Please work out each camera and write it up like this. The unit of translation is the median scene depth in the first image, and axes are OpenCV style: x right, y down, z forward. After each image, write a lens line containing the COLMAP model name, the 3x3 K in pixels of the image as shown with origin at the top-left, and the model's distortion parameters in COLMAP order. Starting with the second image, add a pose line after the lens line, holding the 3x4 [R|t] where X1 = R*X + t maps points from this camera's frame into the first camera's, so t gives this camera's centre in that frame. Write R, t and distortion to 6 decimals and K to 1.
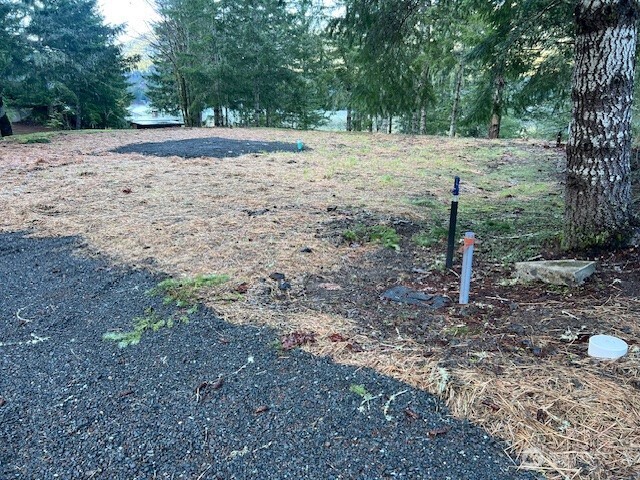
lens RADIAL K [[484.1, 0, 320.4], [0, 484.1, 241.6], [0, 0, 1]] dist [0.029073, -0.034995]
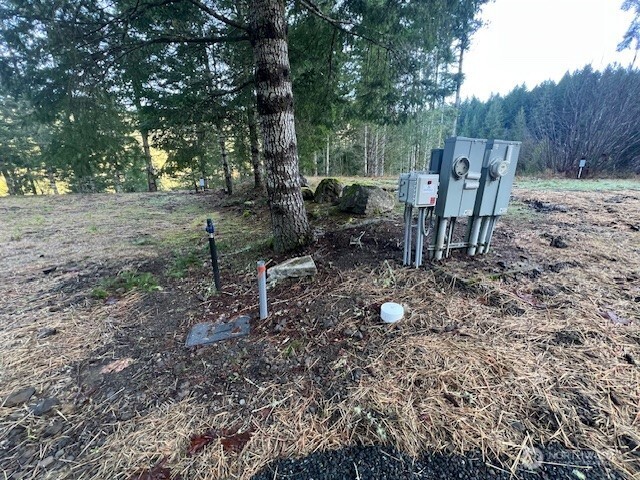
lens RADIAL K [[251.2, 0, 319.6], [0, 251.2, 240.3], [0, 0, 1]] dist [0.002370, -0.000797]
pose [[0.582074, -0.230946, 0.779650, -0.070343], [0.237201, 0.965342, 0.108861, -0.088551], [-0.777770, 0.121569, 0.616681, 0.416940]]
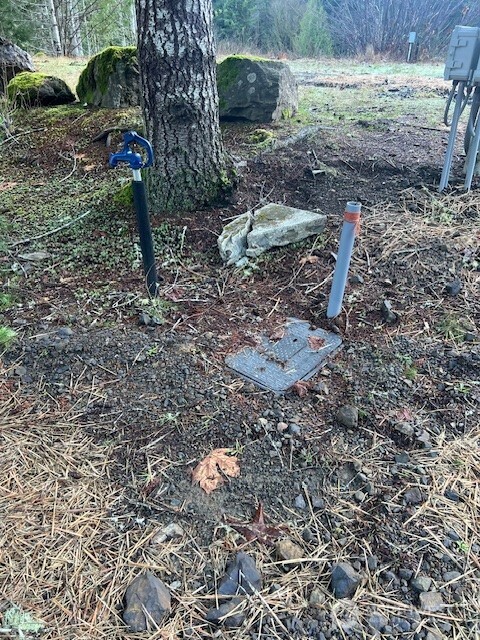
lens RADIAL K [[484.1, 0, 240.3], [0, 484.1, 319.0], [0, 0, 1]] dist [0.029073, -0.034995]
pose [[0.041222, -0.494093, 0.868431, -0.260855], [0.259359, 0.844668, 0.468262, -0.187052], [-0.964901, 0.205933, 0.162967, 0.905402]]
